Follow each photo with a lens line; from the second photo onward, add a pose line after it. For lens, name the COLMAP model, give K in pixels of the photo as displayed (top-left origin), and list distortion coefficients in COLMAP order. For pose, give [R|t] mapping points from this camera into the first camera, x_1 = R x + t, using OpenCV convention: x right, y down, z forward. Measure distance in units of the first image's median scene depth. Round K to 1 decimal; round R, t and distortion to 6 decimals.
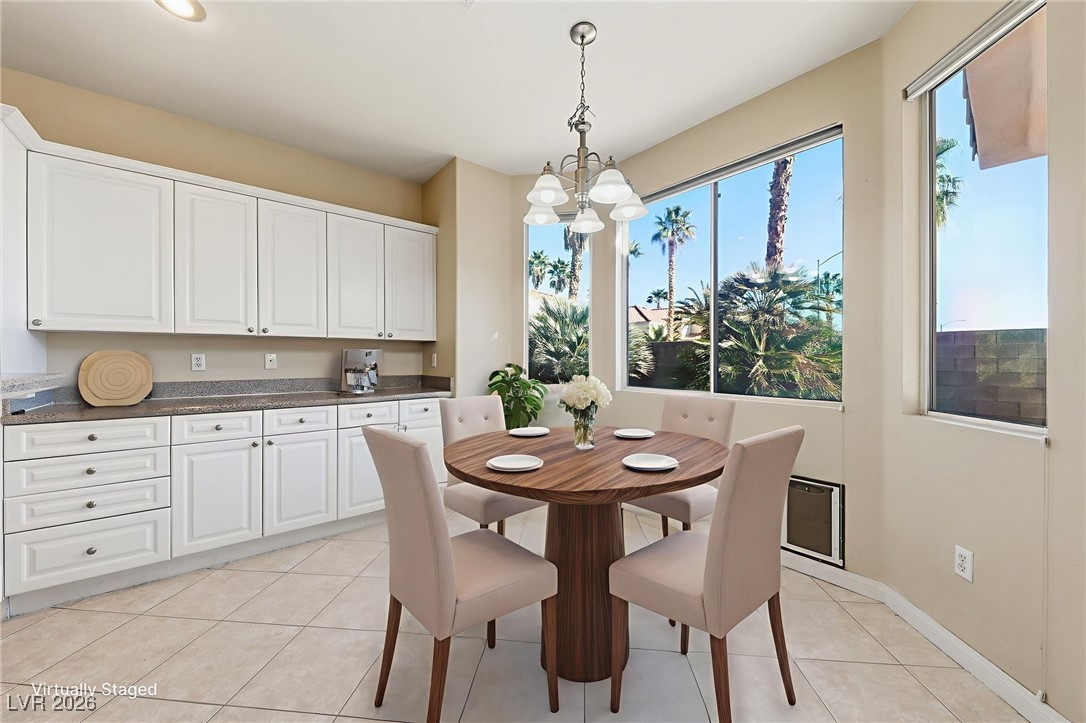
lens RADIAL K [[407.2, 0, 536.0], [0, 407.2, 360.8], [0, 0, 1]] dist [-0.000116, -0.000144]
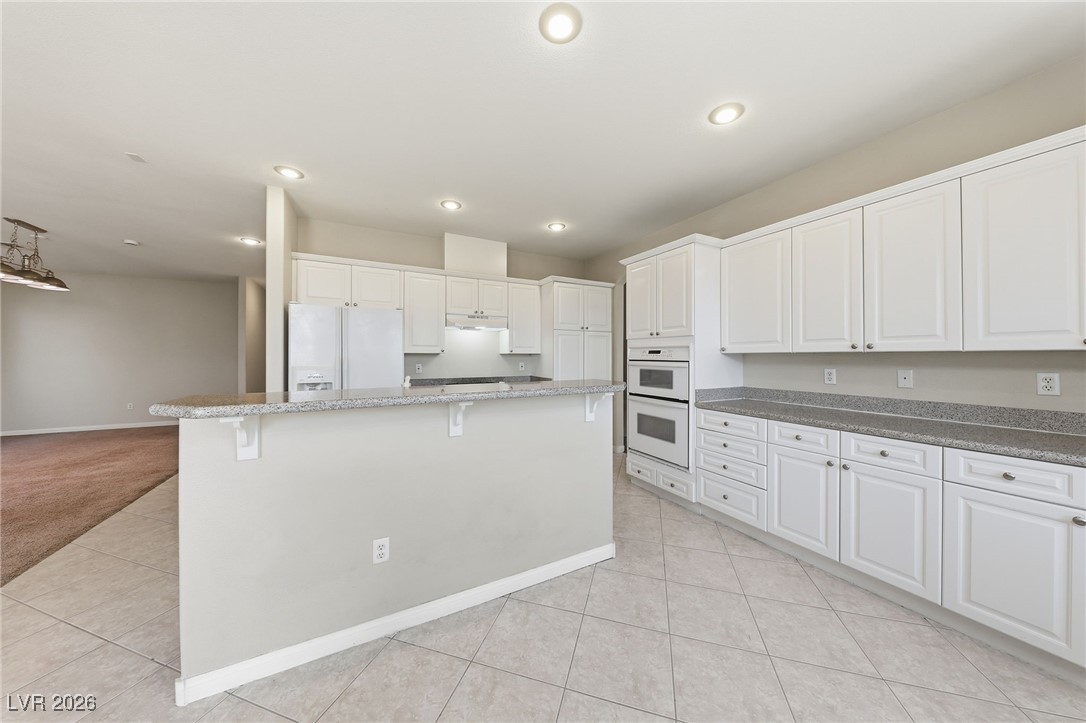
lens RADIAL K [[344.3, 0, 540.4], [0, 344.3, 355.2], [0, 0, 1]] dist [-0.008650, -0.001169]
pose [[-0.198307, -0.006011, -0.980122, 0.246937], [-0.008631, 0.999953, -0.004387, -0.045191], [0.980102, 0.007590, -0.198349, 0.431218]]
